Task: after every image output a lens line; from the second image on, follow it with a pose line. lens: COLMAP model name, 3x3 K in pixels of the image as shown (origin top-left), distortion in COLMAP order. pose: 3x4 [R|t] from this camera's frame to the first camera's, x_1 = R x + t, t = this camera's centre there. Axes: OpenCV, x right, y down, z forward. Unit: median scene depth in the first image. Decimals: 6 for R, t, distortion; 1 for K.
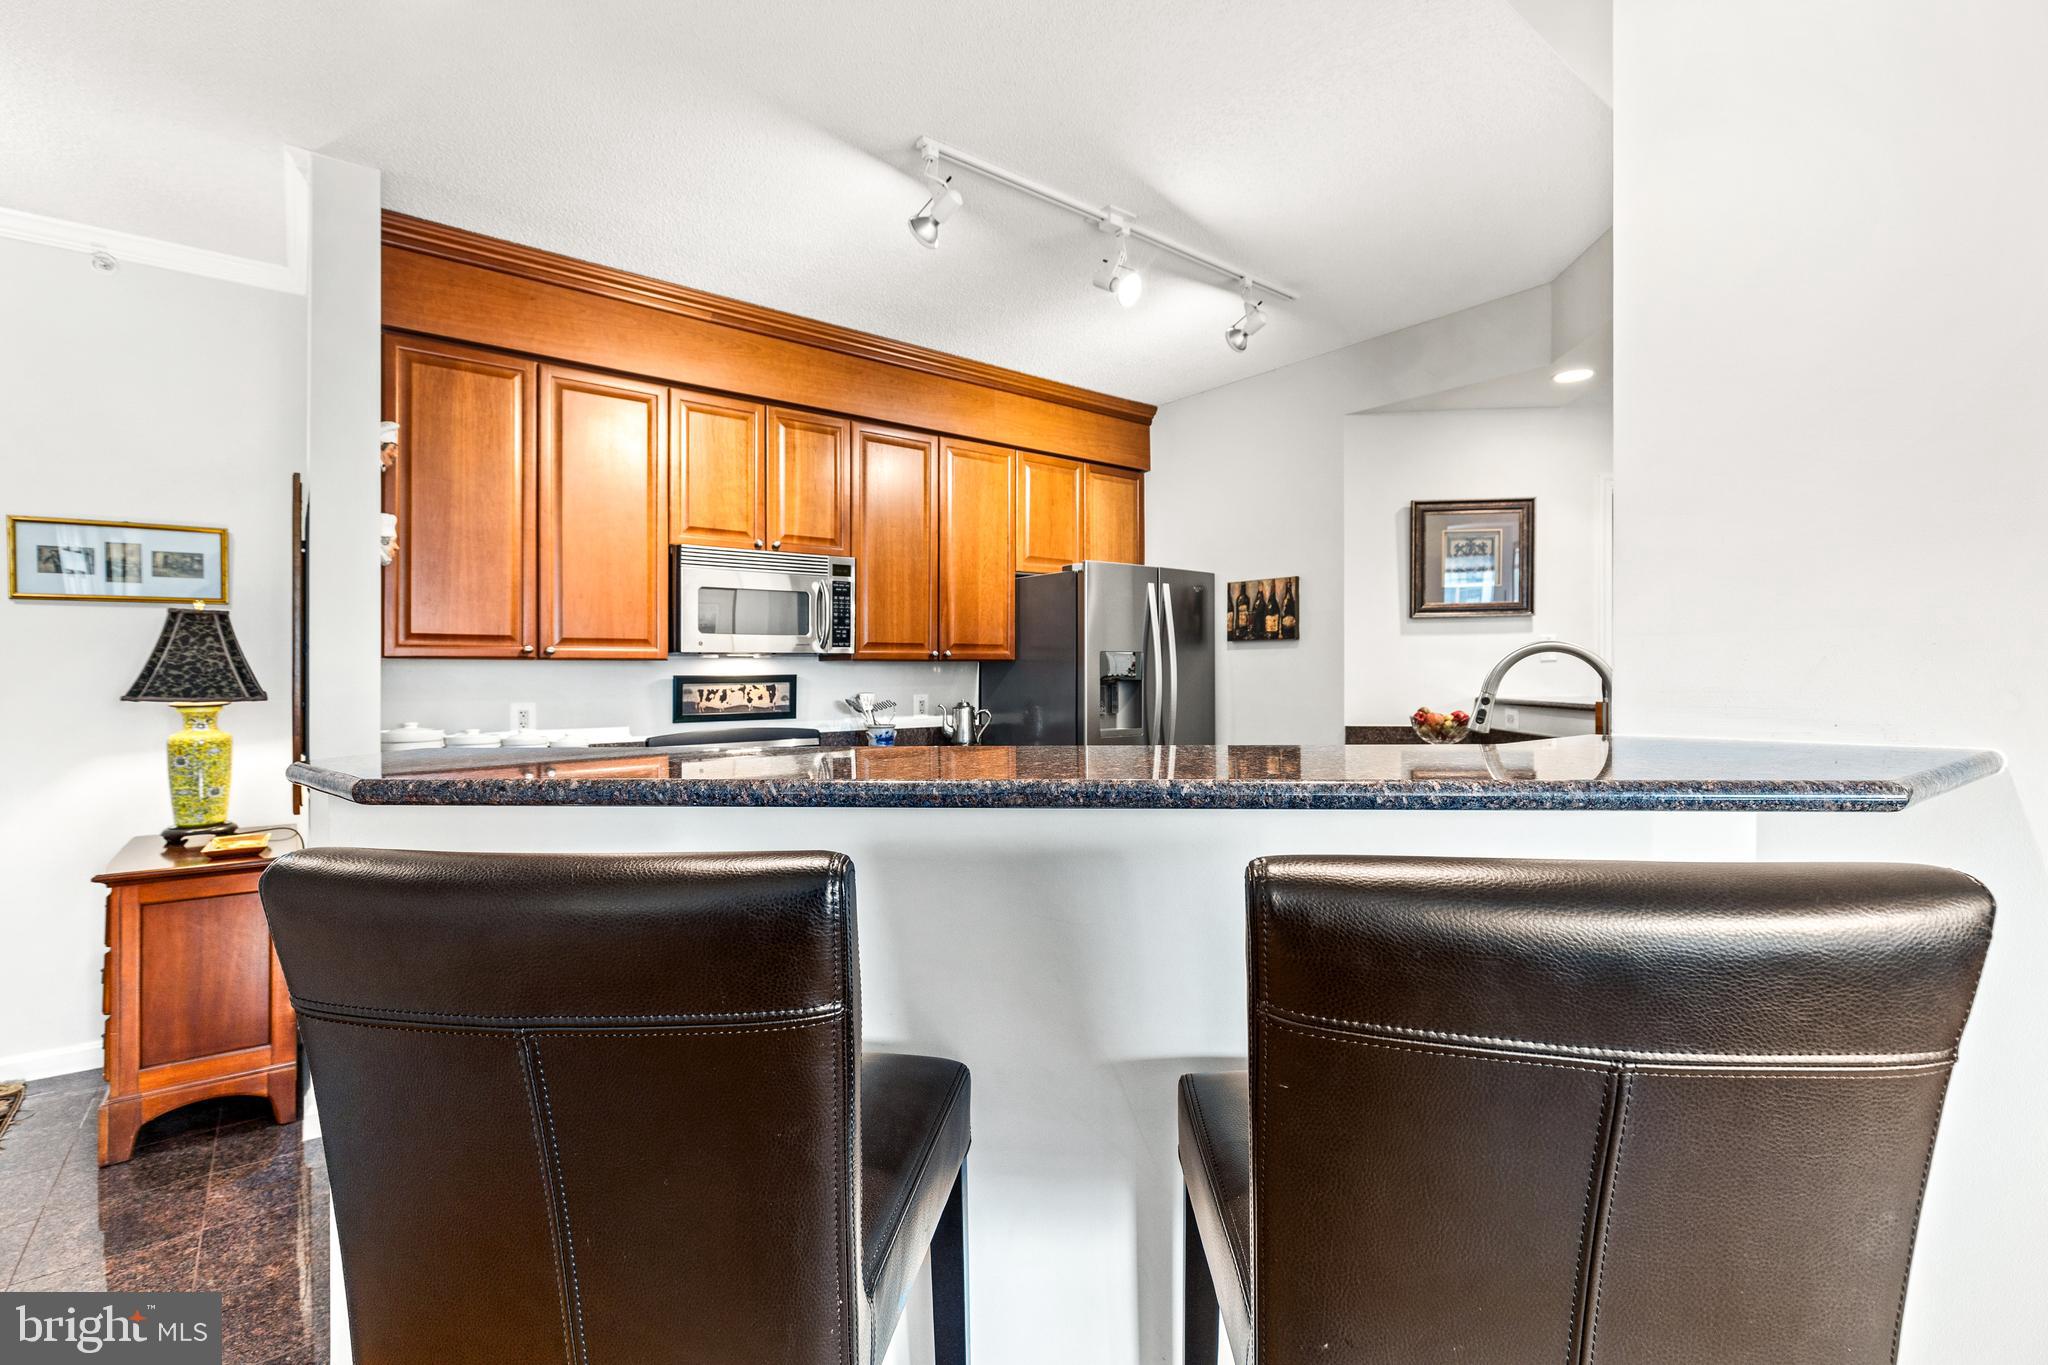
lens RADIAL K [[921.9, 0, 1021.8], [0, 921.9, 669.1], [0, 0, 1]] dist [-0.000165, -0.000001]
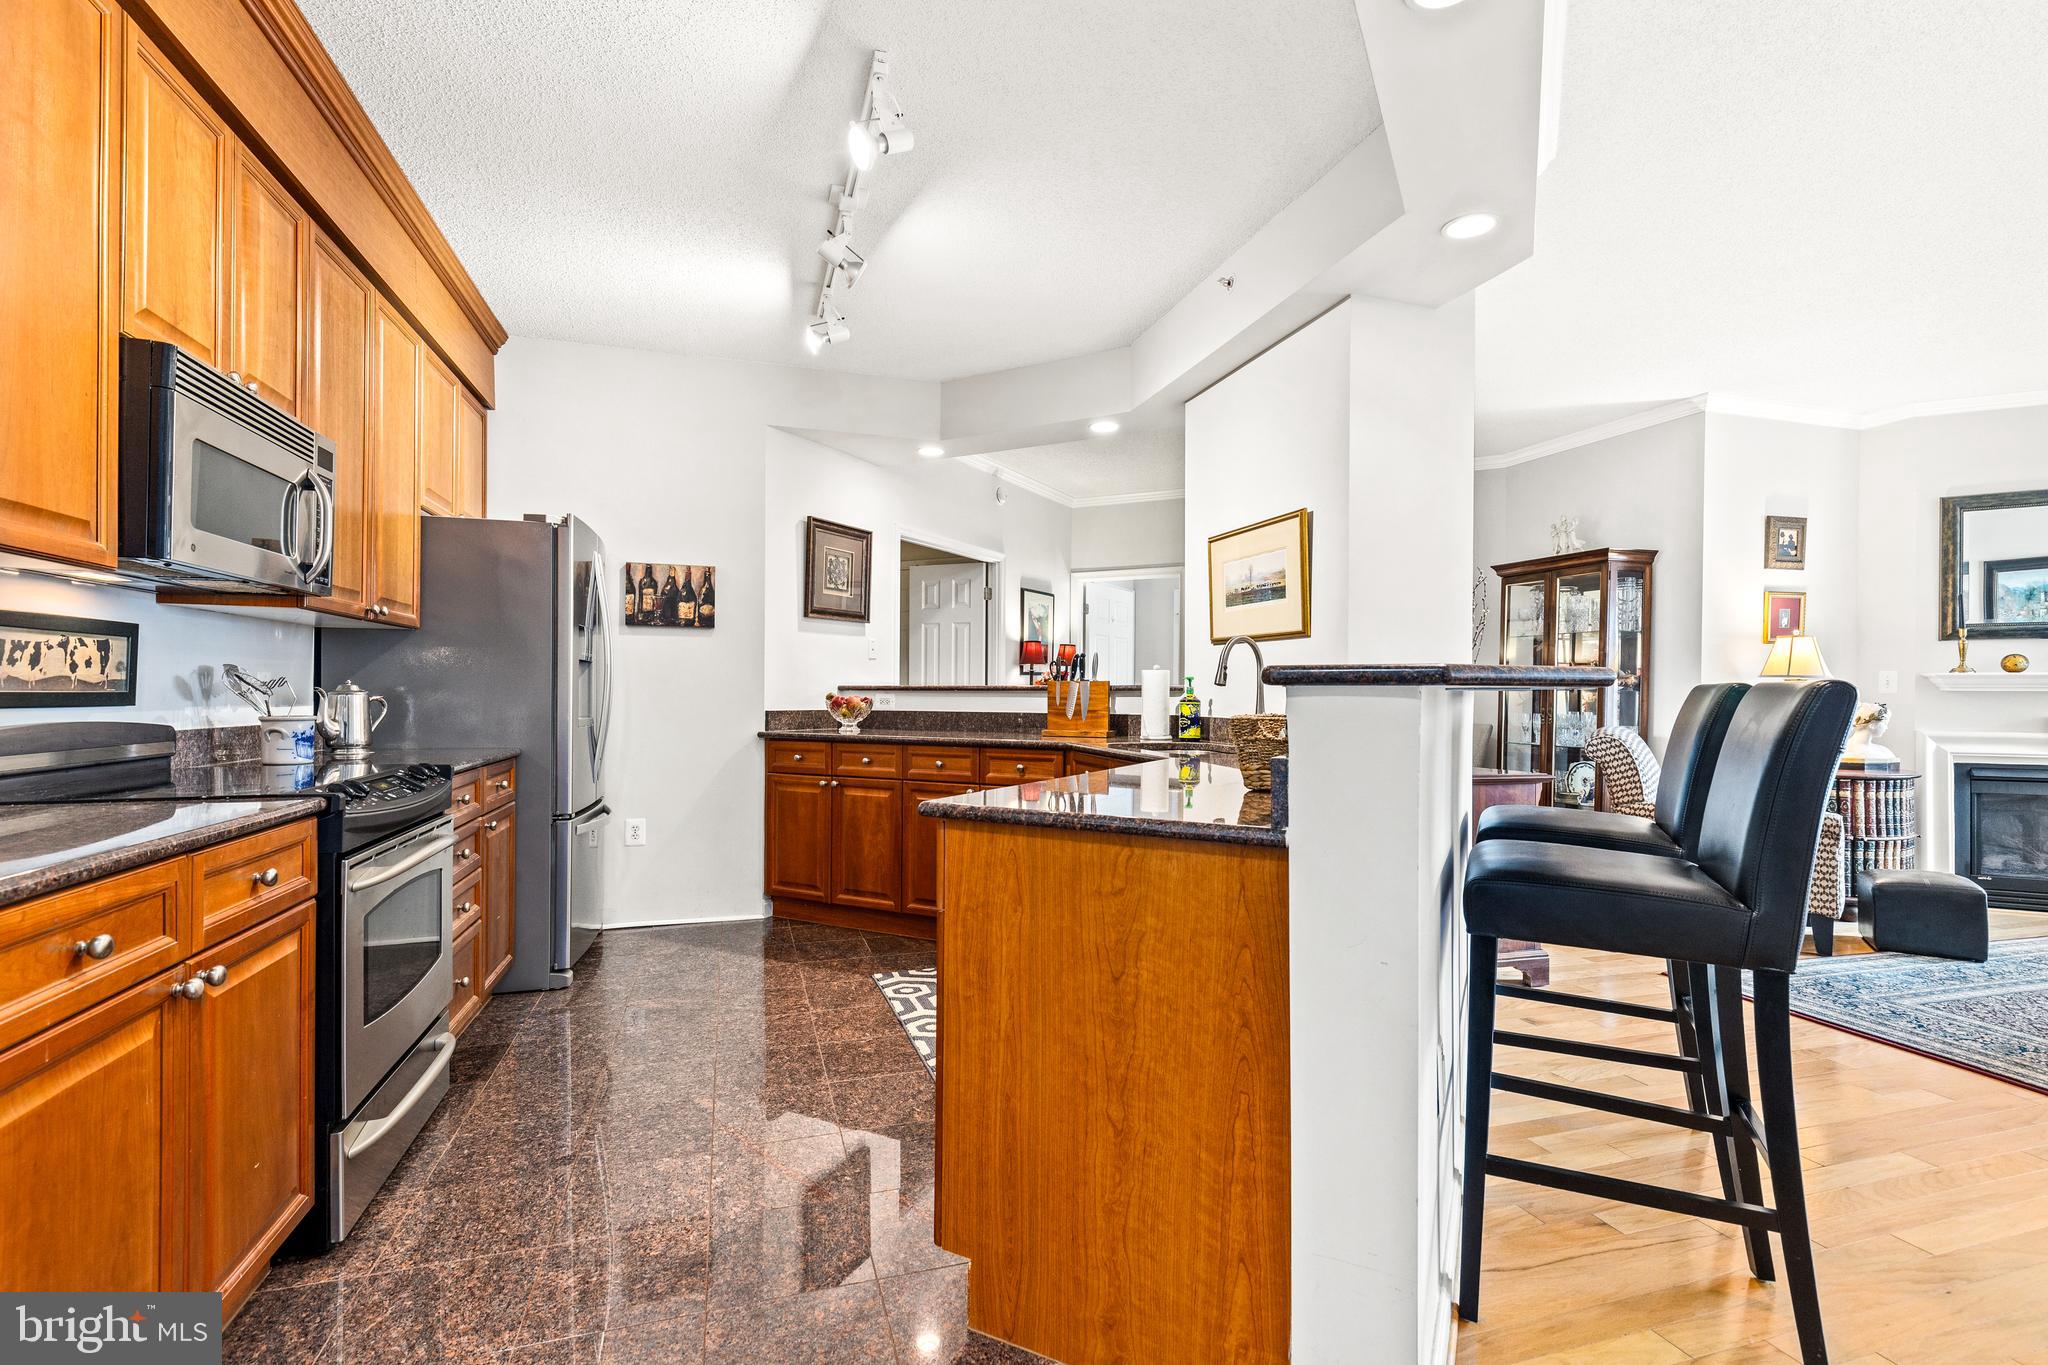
lens RADIAL K [[931.1, 0, 1023.4], [0, 931.1, 694.4], [0, 0, 1]] dist [0.006440, -0.000919]
pose [[0.363012, 0.008656, 0.931744, -0.635644], [-0.014302, 0.999891, -0.003717, 0.046940], [-0.931675, -0.011976, 0.363096, 0.359768]]
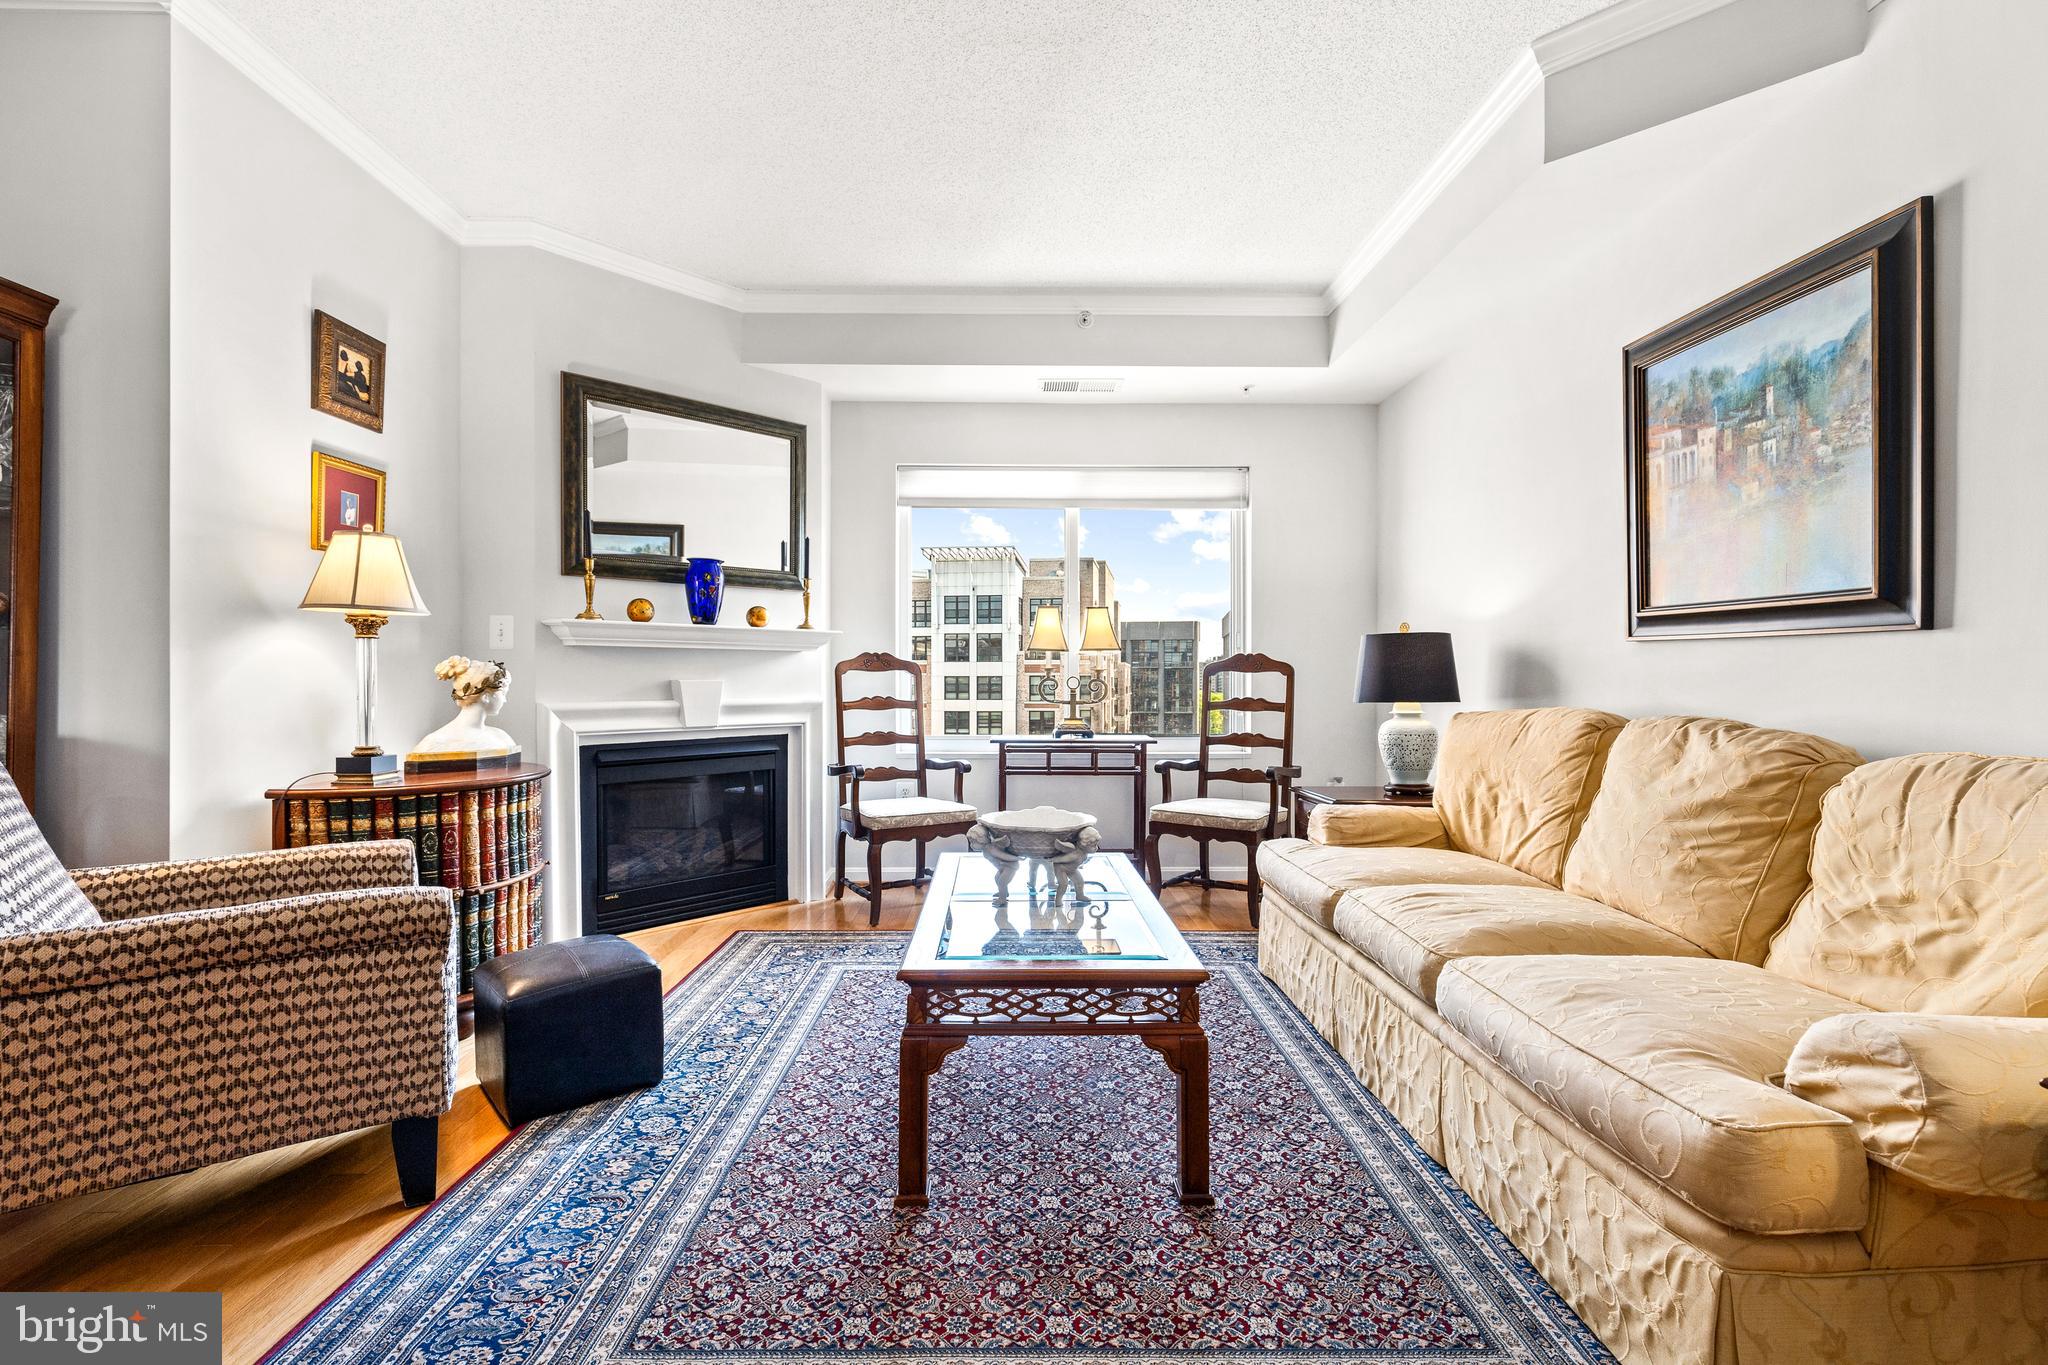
lens RADIAL K [[917.2, 0, 1016.7], [0, 917.2, 681.4], [0, 0, 1]] dist [0.005604, -0.000999]
pose [[-0.792727, 0.006175, 0.609545, 0.176986], [0.003045, 0.999976, -0.006171, 0.061520], [-0.609569, -0.003036, -0.792727, 0.075081]]
